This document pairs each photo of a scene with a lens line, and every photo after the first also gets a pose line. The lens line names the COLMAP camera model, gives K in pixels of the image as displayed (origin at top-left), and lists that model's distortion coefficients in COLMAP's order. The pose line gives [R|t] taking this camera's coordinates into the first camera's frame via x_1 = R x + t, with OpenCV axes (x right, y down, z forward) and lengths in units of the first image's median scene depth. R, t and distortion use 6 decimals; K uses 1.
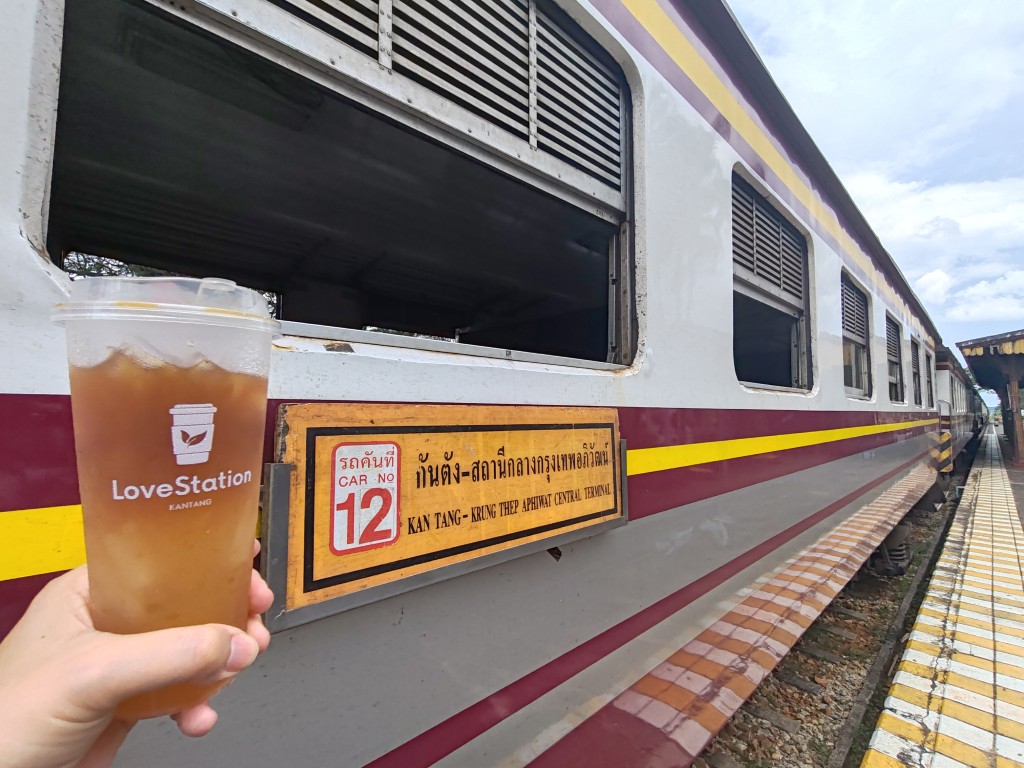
lens RADIAL K [[462.4, 0, 514.2], [0, 462.4, 382.9], [0, 0, 1]] dist [-0.002482, 0.000152]
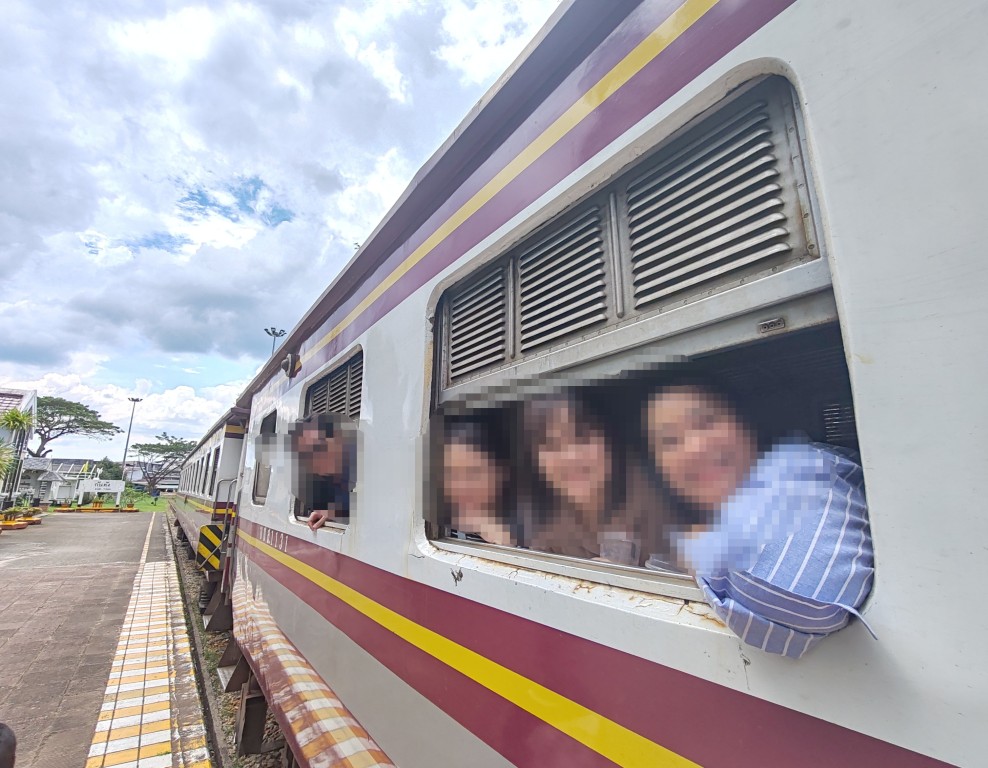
lens RADIAL K [[468.4, 0, 492.2], [0, 468.4, 380.7], [0, 0, 1]] dist [-0.004730, -0.000008]
pose [[-0.164221, -0.226802, -0.959996, 2.234435], [0.060763, 0.969035, -0.239331, 0.106581], [0.984550, -0.097635, -0.145355, 2.149971]]
